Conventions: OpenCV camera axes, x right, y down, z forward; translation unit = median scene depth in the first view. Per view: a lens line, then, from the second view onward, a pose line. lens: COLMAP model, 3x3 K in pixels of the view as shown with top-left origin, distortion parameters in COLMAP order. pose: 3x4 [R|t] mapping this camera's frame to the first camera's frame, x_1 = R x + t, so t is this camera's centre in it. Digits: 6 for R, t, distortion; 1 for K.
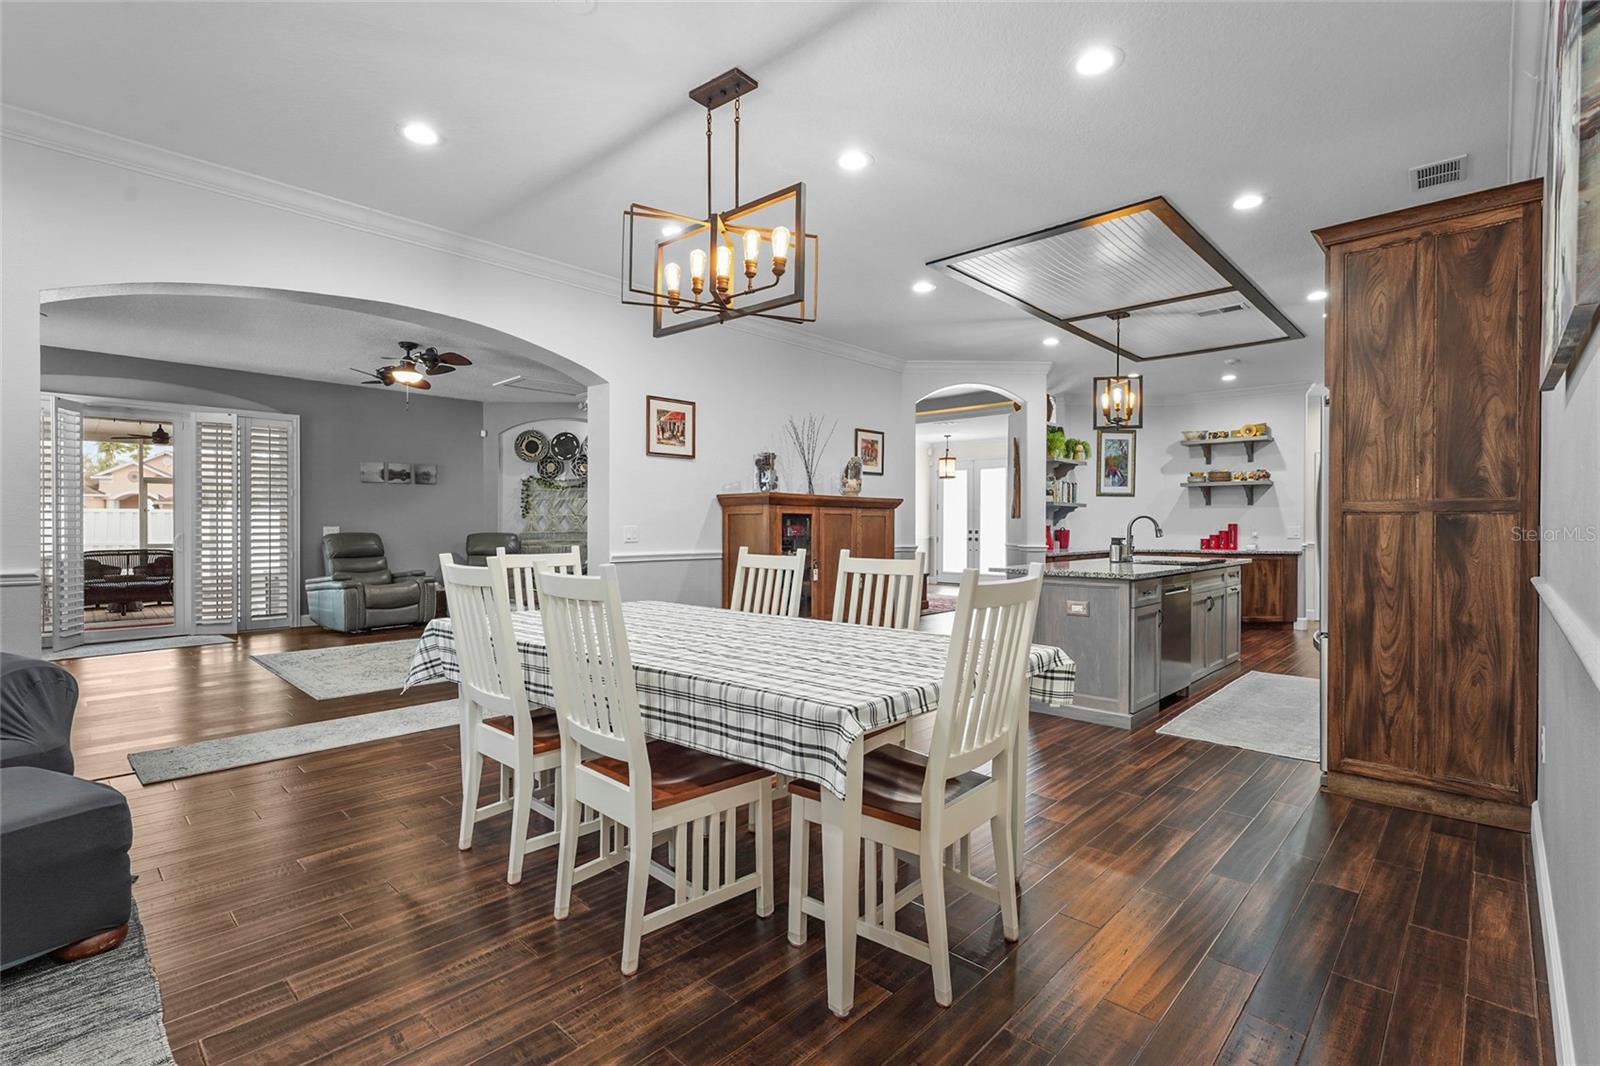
lens RADIAL K [[728.8, 0, 797.7], [0, 728.8, 530.7], [0, 0, 1]] dist [-0.003489, -0.000640]
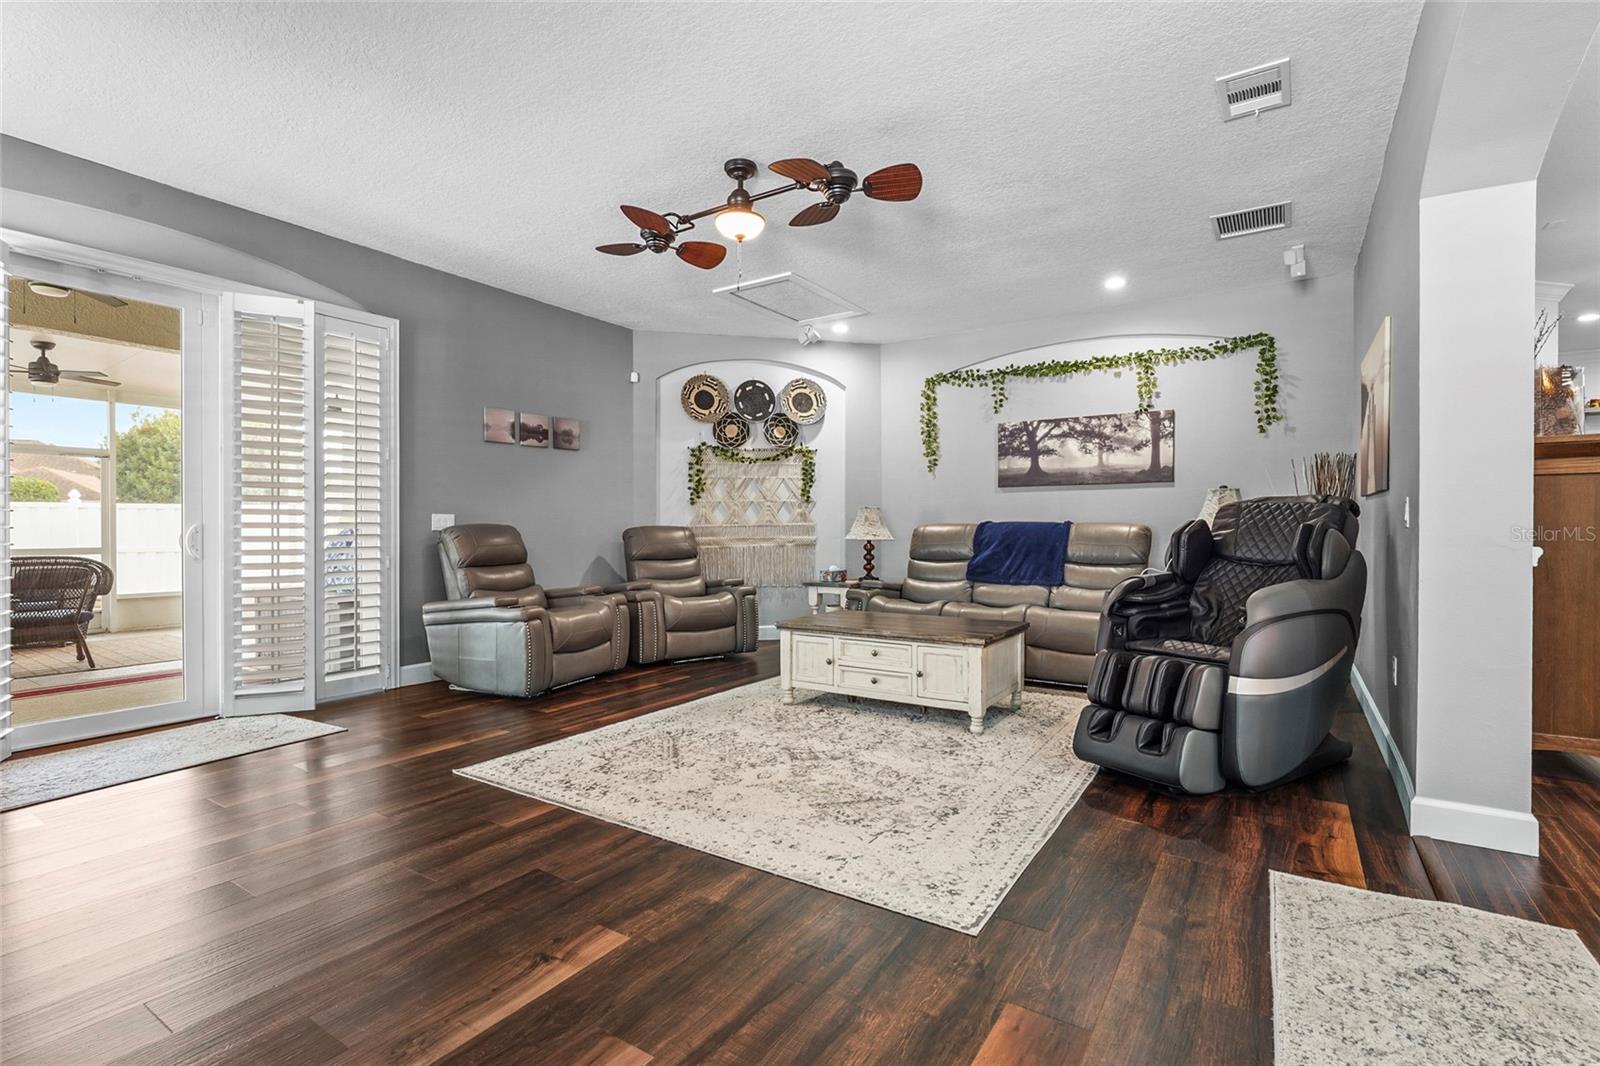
lens RADIAL K [[728.8, 0, 798.2], [0, 728.8, 532.7], [0, 0, 1]] dist [-0.003489, -0.000640]
pose [[0.983895, -0.003796, 0.178709, -0.401500], [0.004037, 0.999991, -0.000989, 0.009930], [-0.178704, 0.001695, 0.983901, 0.316464]]
